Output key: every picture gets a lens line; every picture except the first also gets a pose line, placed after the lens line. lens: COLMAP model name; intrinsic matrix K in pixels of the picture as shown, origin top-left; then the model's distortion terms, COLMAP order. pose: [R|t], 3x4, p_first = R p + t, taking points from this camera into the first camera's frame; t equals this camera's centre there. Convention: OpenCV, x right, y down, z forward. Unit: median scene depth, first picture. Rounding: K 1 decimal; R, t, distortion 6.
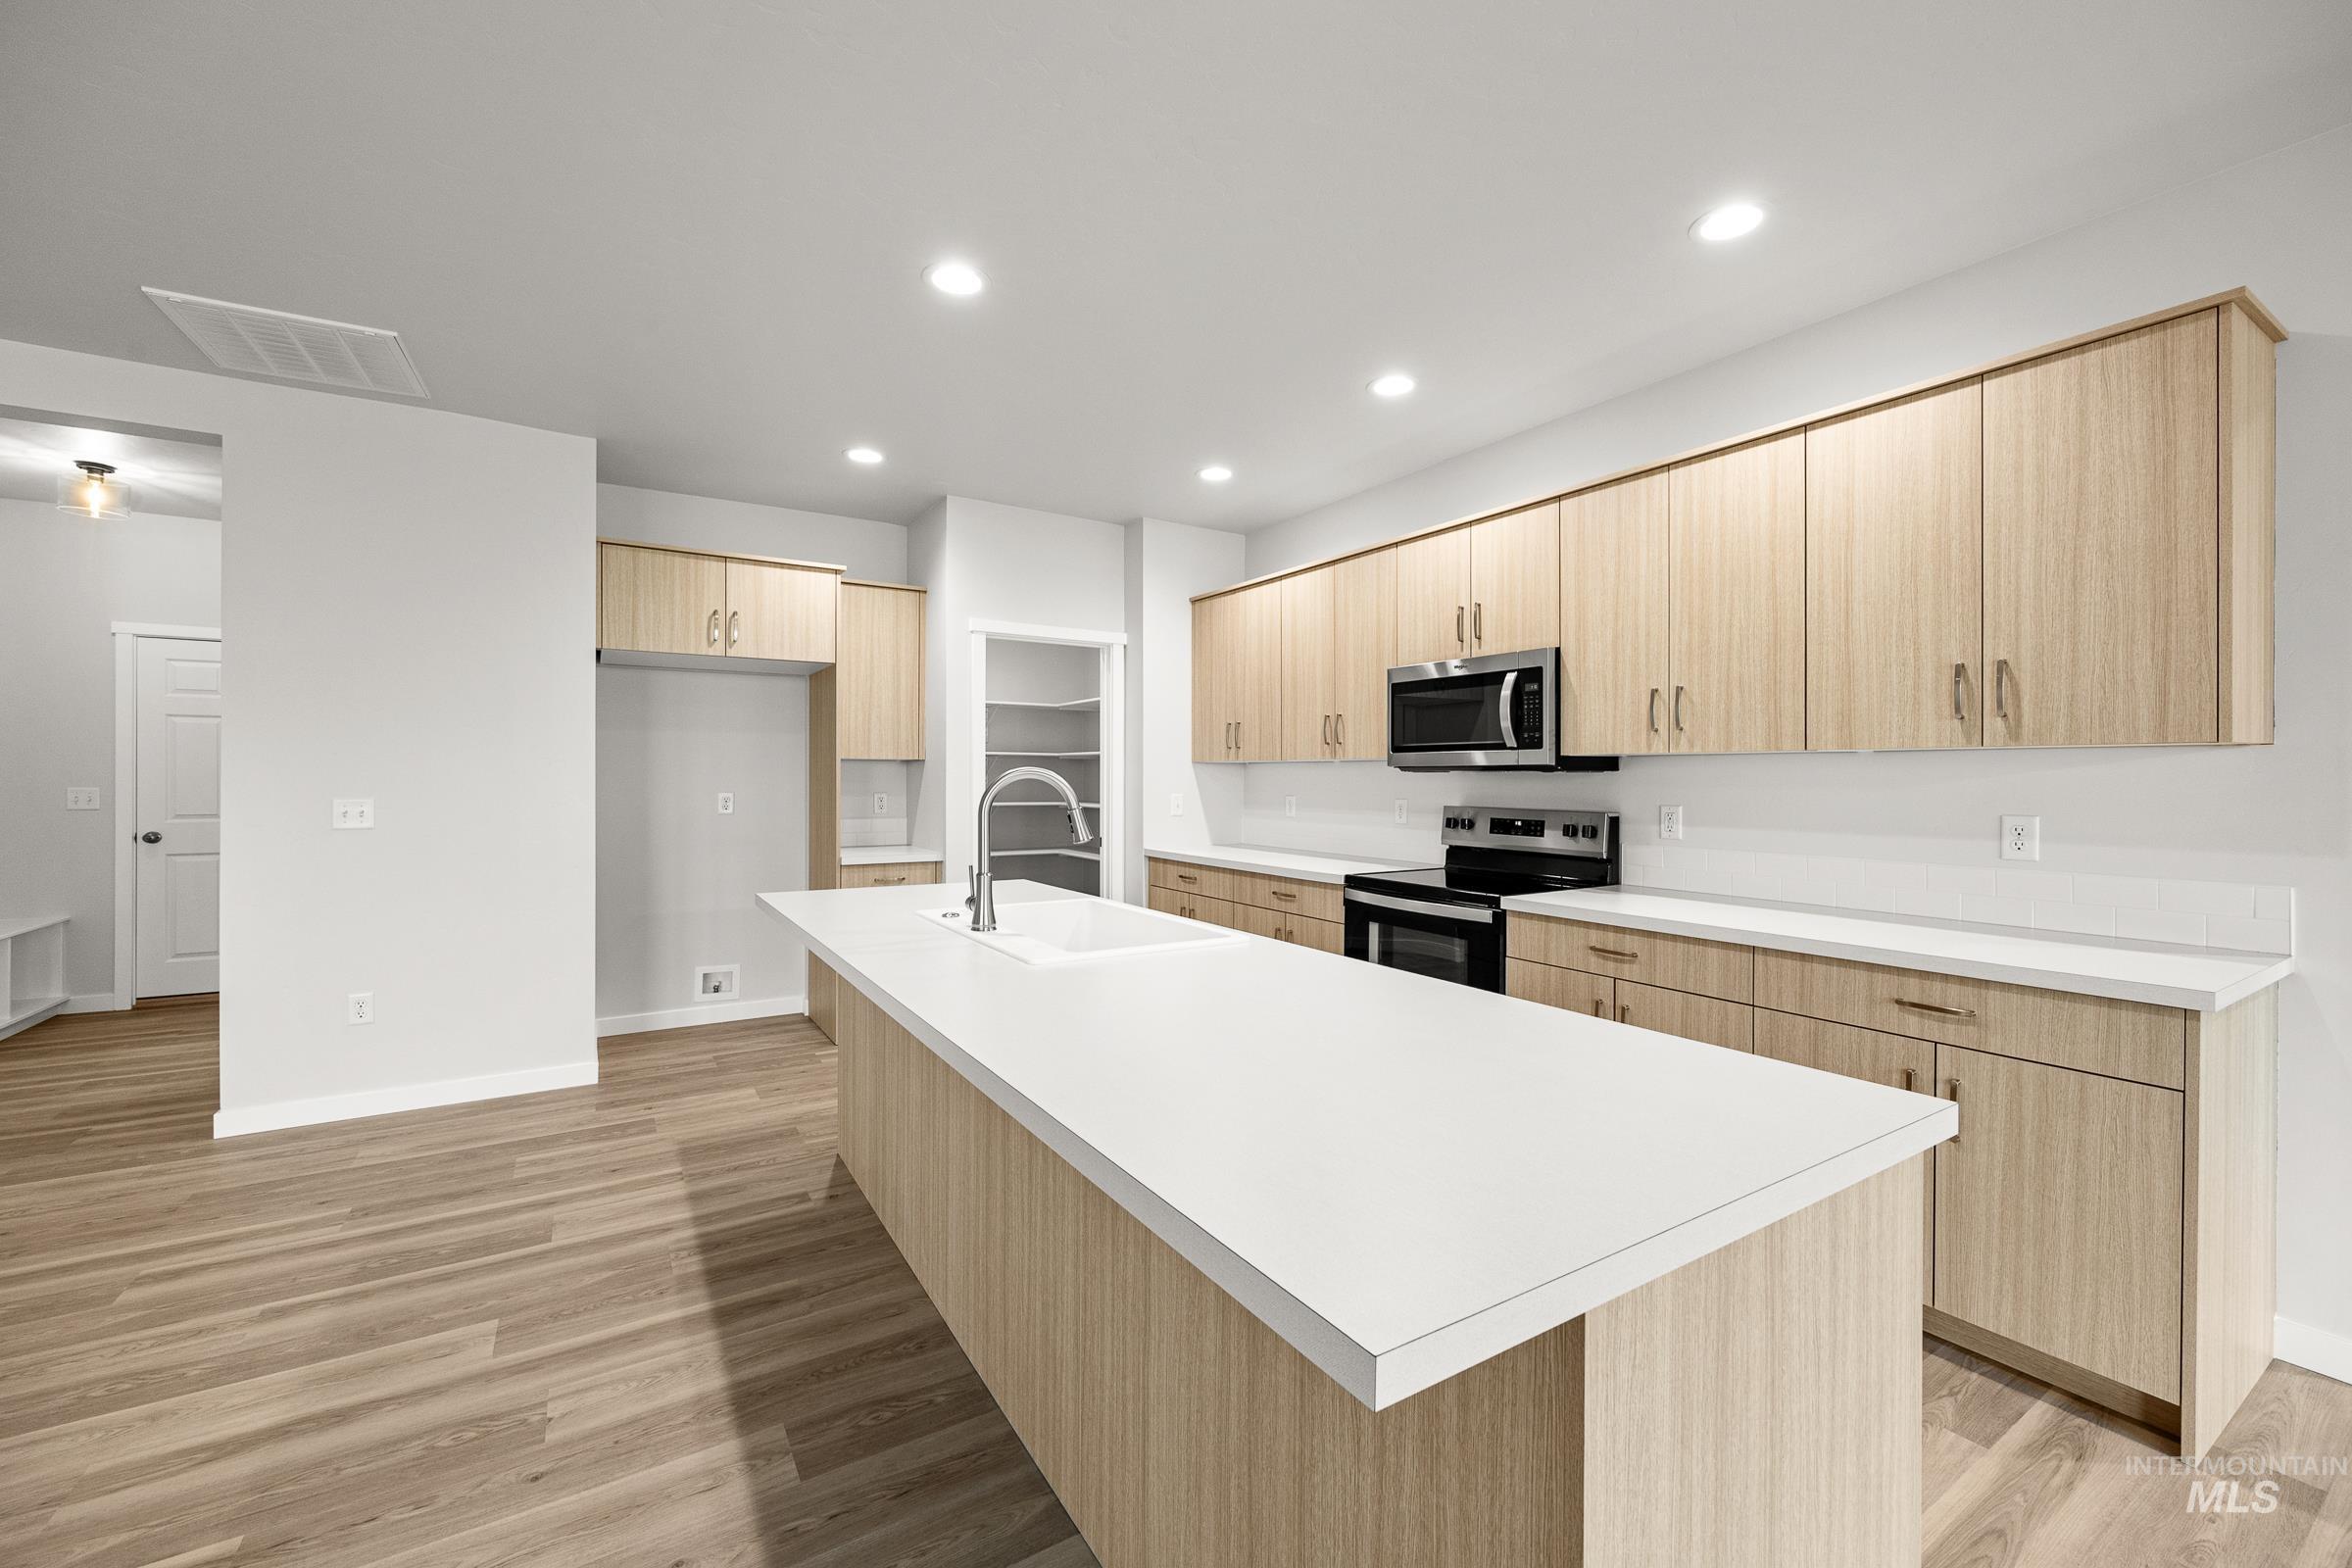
lens RADIAL K [[901.0, 0, 1176.0], [0, 901.0, 784.0], [0, 0, 1]] dist [-0.001836, -0.000190]
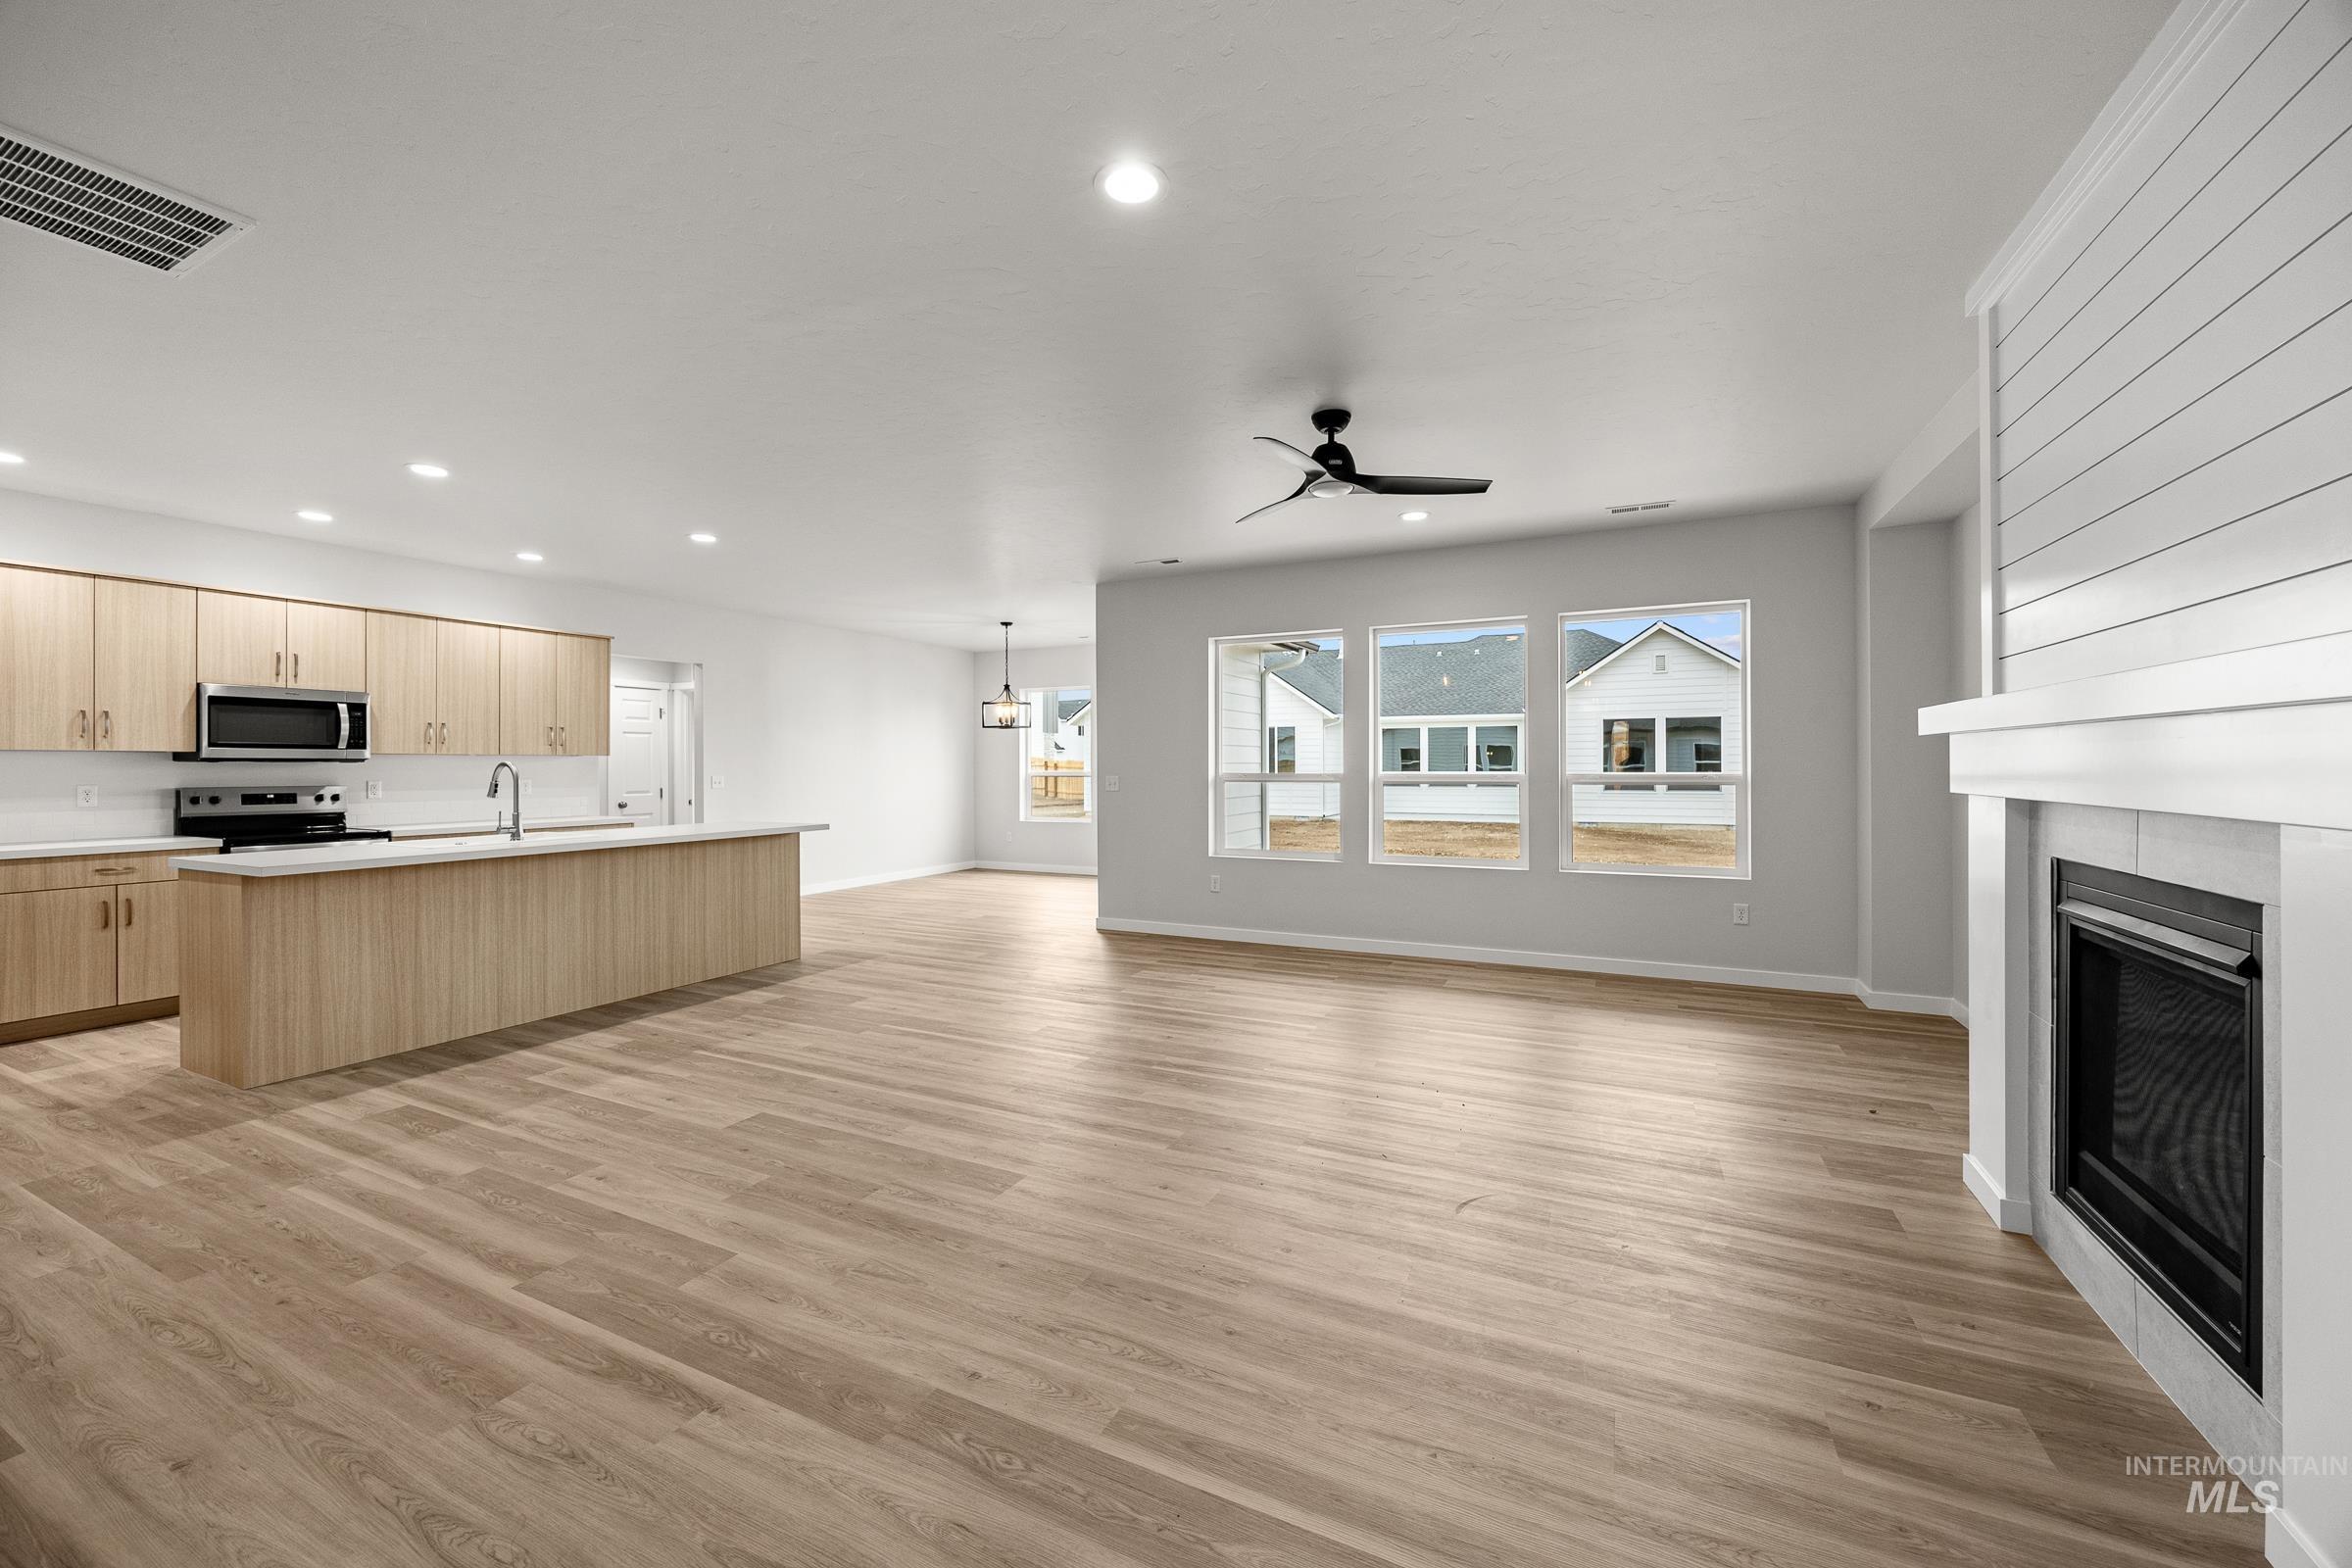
lens RADIAL K [[881.8, 0, 1132.7], [0, 881.8, 766.0], [0, 0, 1]] dist [-0.007645, -0.000091]
pose [[-0.488878, -0.001874, 0.872350, -1.880895], [0.005386, 0.999972, 0.005166, -0.007937], [-0.872336, 0.007224, -0.488854, 0.536993]]
